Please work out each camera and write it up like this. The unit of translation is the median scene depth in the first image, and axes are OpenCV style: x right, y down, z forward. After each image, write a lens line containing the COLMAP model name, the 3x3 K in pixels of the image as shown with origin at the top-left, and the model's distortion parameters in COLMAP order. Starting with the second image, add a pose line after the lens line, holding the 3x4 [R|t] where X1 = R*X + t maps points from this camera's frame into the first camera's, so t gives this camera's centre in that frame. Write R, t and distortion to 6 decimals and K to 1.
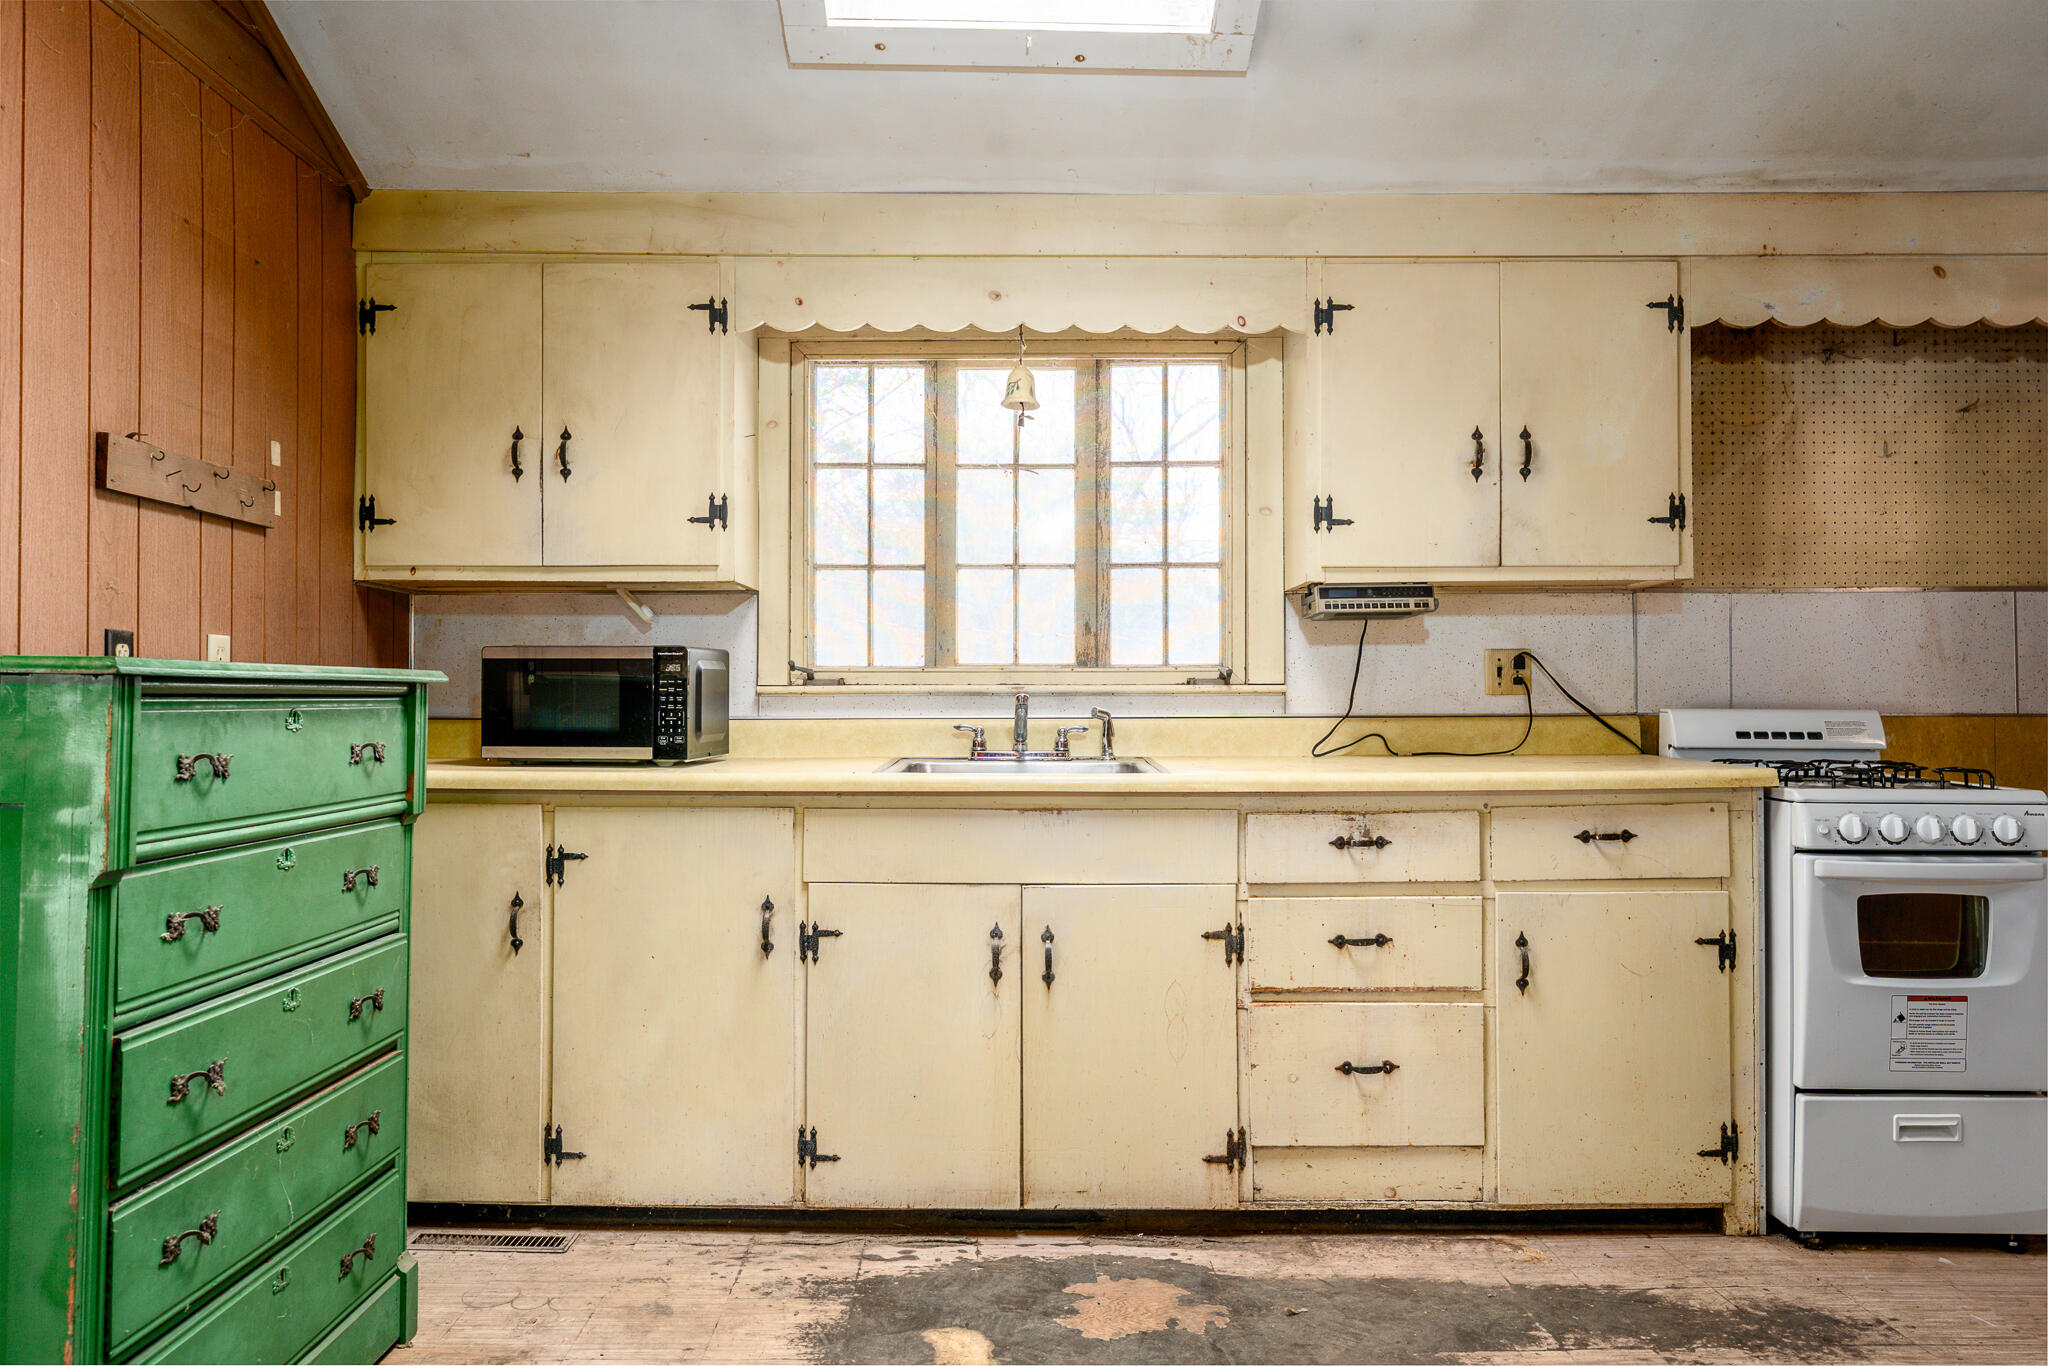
lens RADIAL K [[1301.9, 0, 1022.2], [0, 1301.9, 678.2], [0, 0, 1]] dist [-0.007497, -0.001429]
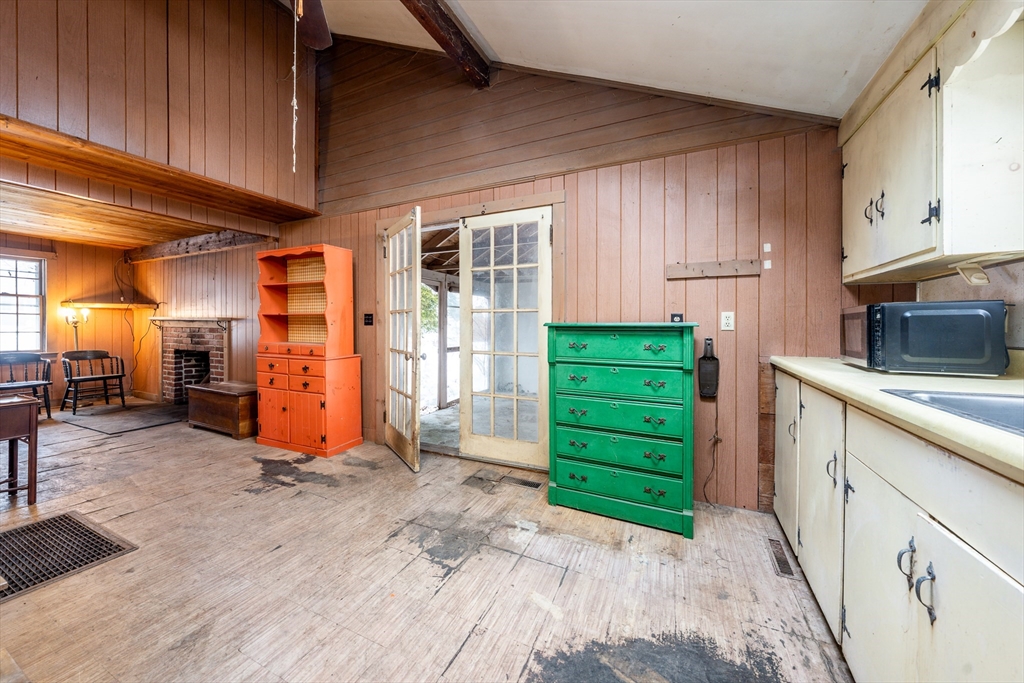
lens RADIAL K [[388.1, 0, 519.6], [0, 388.1, 329.6], [0, 0, 1]] dist [0.002907, 0.000176]
pose [[-0.442152, 0.003373, -0.896934, 0.595515], [0.010555, 0.999943, -0.001442, 0.008279], [0.896878, -0.010105, -0.442163, 1.164623]]
